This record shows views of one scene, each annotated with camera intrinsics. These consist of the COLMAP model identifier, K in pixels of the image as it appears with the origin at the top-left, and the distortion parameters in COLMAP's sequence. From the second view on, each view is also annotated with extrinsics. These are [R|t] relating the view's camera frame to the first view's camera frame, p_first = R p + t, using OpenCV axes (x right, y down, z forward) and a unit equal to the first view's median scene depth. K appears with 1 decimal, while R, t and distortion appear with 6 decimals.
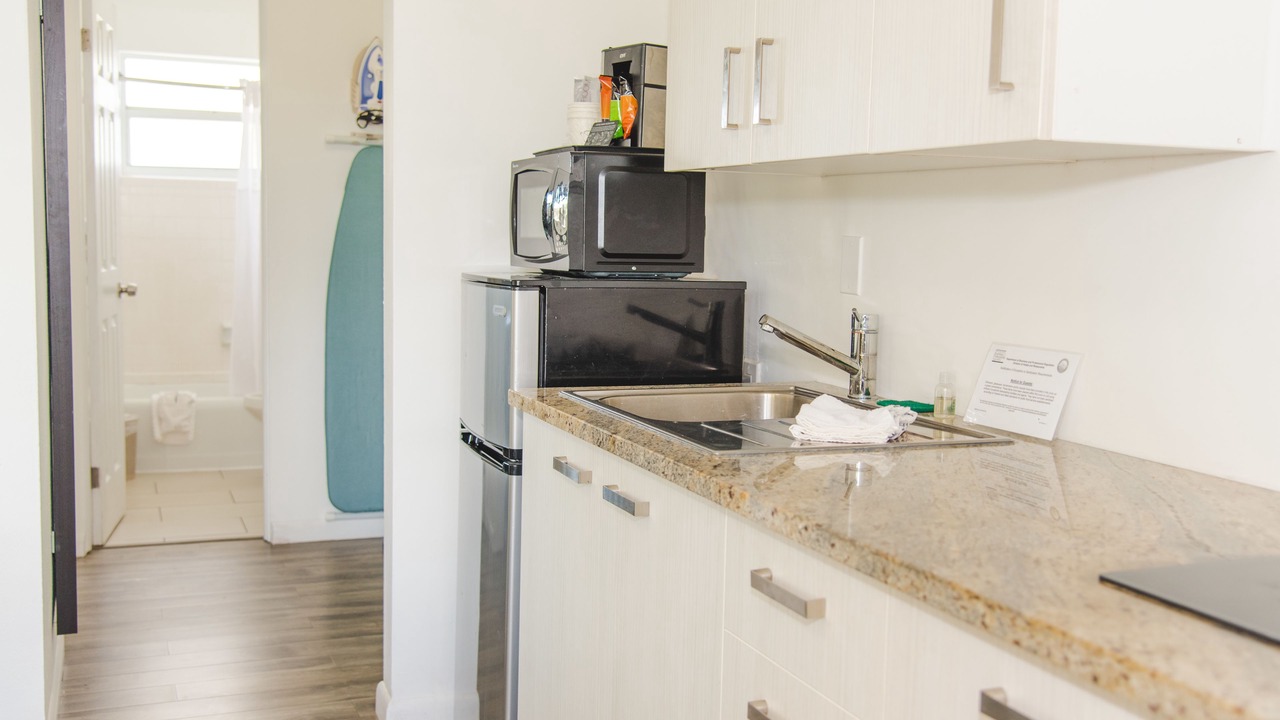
lens RADIAL K [[1302.5, 0, 640.0], [0, 1302.5, 360.0], [0, 0, 1]] dist [0.040313, -0.003060]
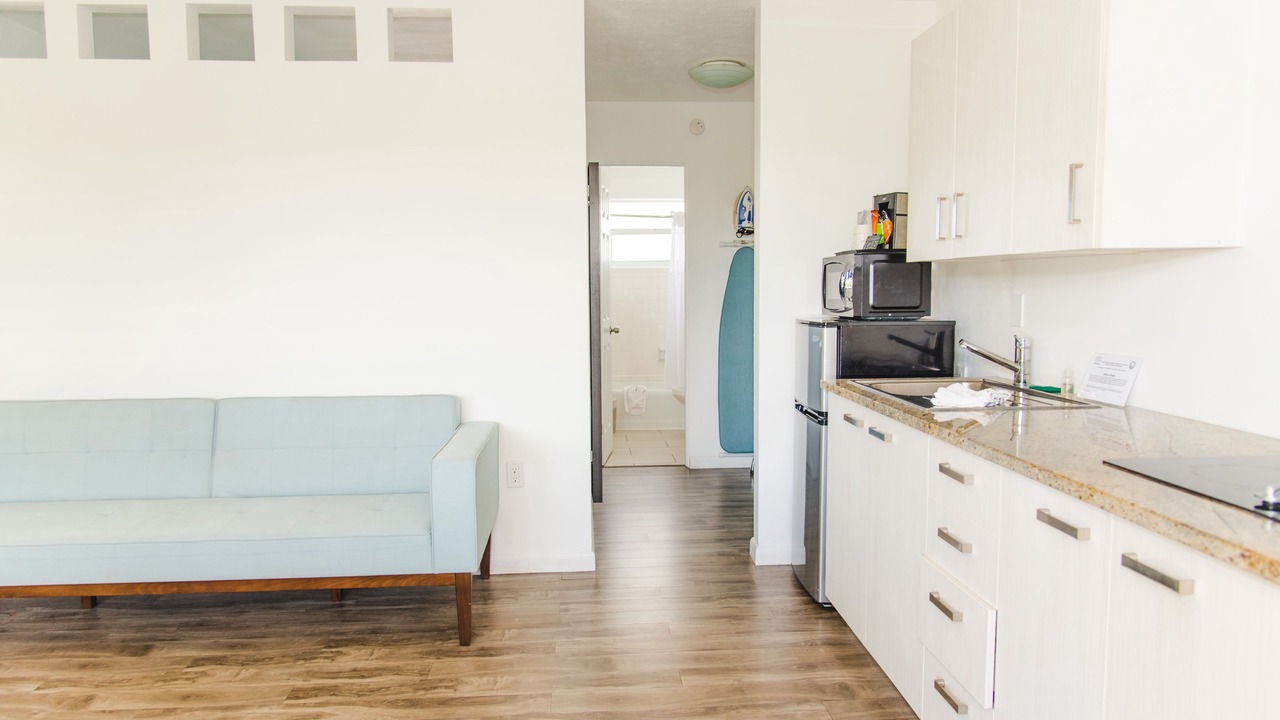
lens RADIAL K [[942.6, 0, 640.6], [0, 942.6, 382.5], [0, 0, 1]] dist [0.024074, 0.000123]
pose [[0.957233, 0.001969, -0.289312, 0.044679], [0.000332, 0.999969, 0.007906, 0.014949], [0.289318, -0.007664, 0.957202, -0.383436]]
